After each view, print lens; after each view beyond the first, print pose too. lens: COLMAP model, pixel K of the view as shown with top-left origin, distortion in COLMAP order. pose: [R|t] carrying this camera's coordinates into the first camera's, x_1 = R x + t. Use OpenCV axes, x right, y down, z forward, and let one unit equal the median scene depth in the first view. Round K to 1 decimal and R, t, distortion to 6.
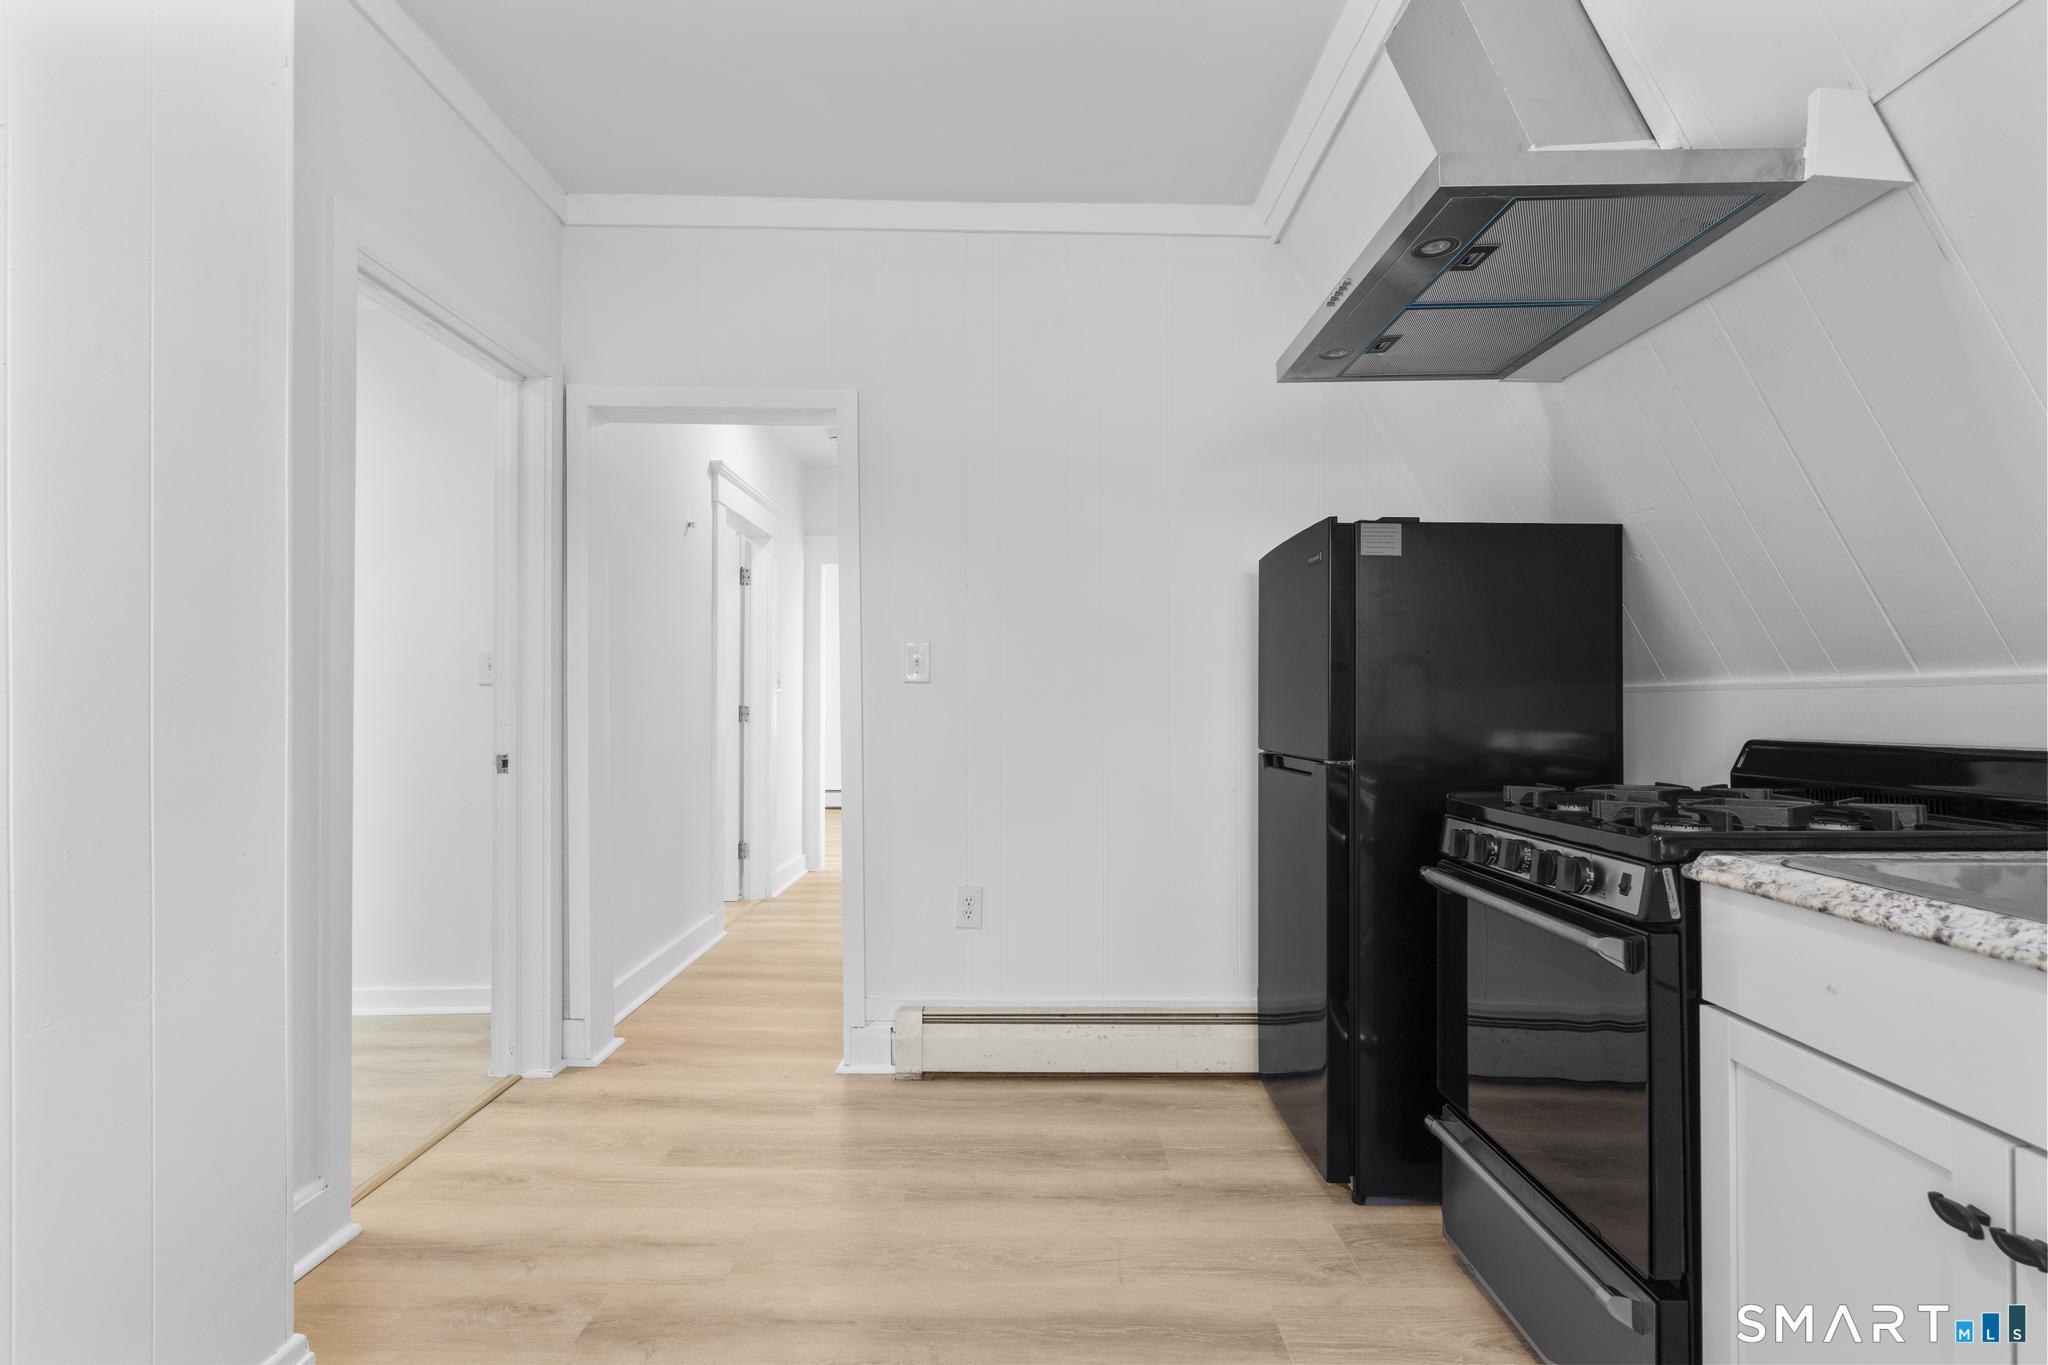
lens RADIAL K [[914.6, 0, 1021.3], [0, 914.6, 687.4], [0, 0, 1]] dist [-0.009073, 0.004217]
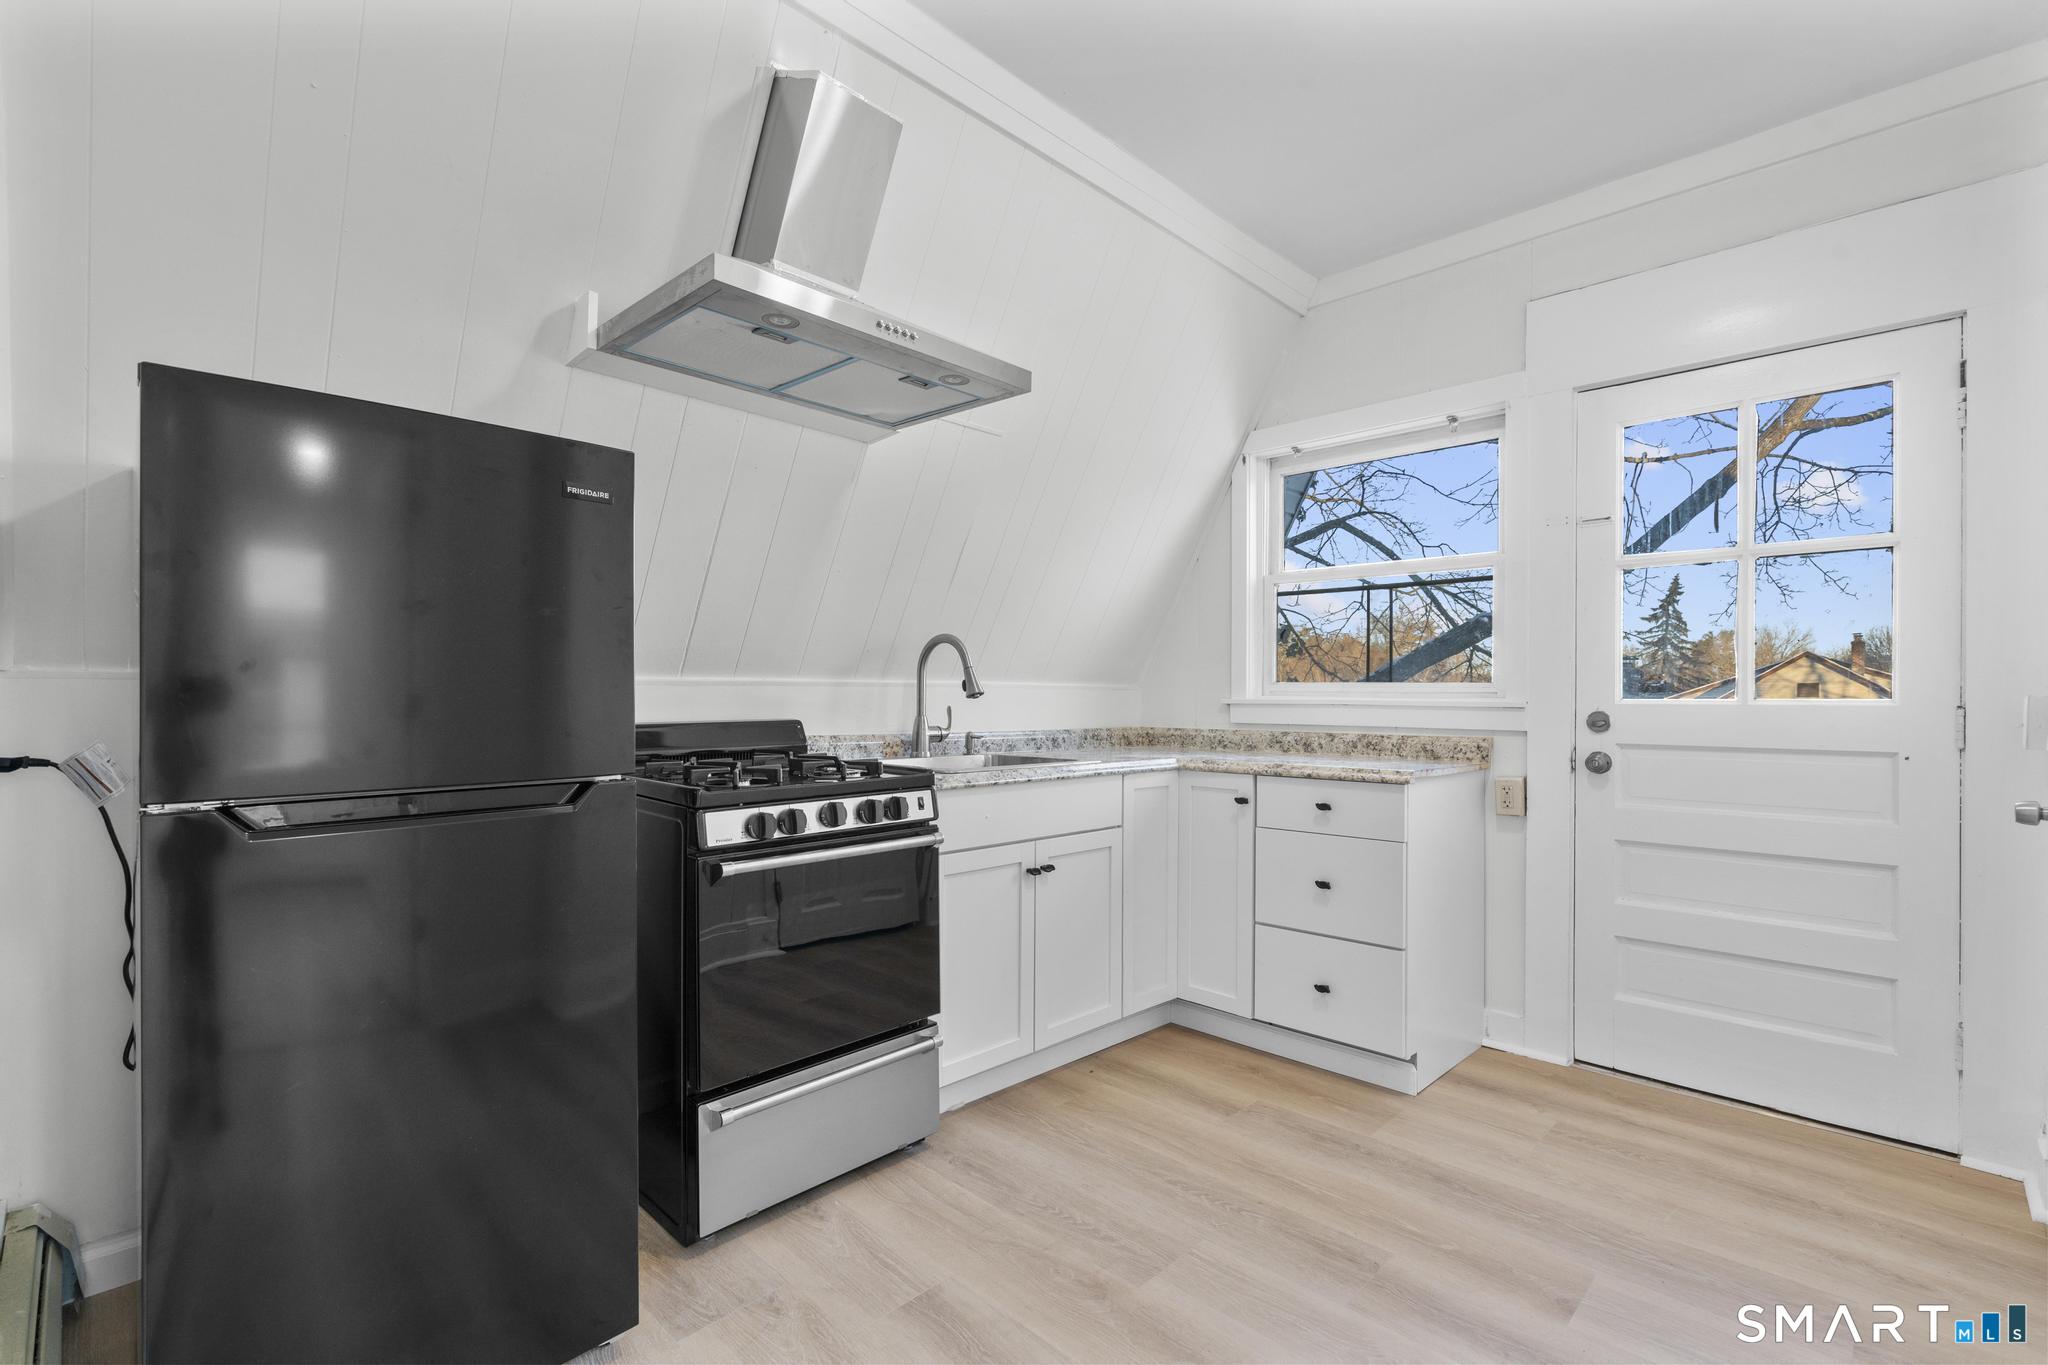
lens RADIAL K [[914.6, 0, 1021.3], [0, 914.6, 687.4], [0, 0, 1]] dist [-0.009073, 0.004217]
pose [[-0.709042, 0.000878, 0.705166, -0.386793], [-0.016042, 0.999720, -0.017376, 0.013517], [-0.704984, -0.023632, -0.708829, 1.178648]]
